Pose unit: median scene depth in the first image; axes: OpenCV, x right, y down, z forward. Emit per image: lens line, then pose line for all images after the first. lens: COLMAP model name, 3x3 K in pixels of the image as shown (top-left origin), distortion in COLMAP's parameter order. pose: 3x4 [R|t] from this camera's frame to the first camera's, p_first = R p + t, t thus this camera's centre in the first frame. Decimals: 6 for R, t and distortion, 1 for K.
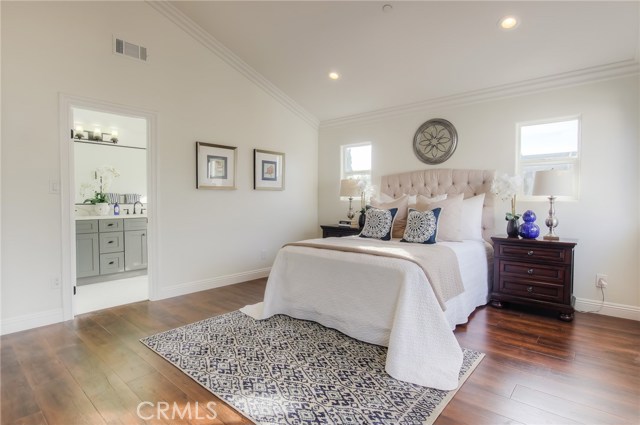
lens RADIAL K [[322.7, 0, 337.6], [0, 322.7, 218.7], [0, 0, 1]] dist [-0.044724, 0.000230]
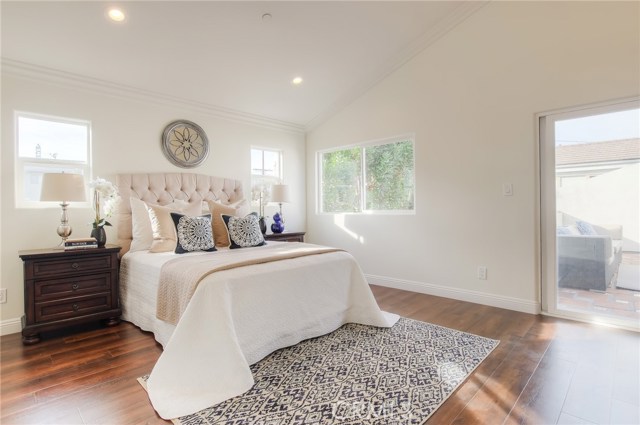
lens RADIAL K [[314.0, 0, 319.8], [0, 314.0, 208.5], [0, 0, 1]] dist [-0.003179, -0.001495]
pose [[0.103240, -0.015632, 0.994534, -0.608947], [0.059138, 0.998204, 0.009551, -0.037489], [-0.992897, 0.057828, 0.103979, 0.542080]]
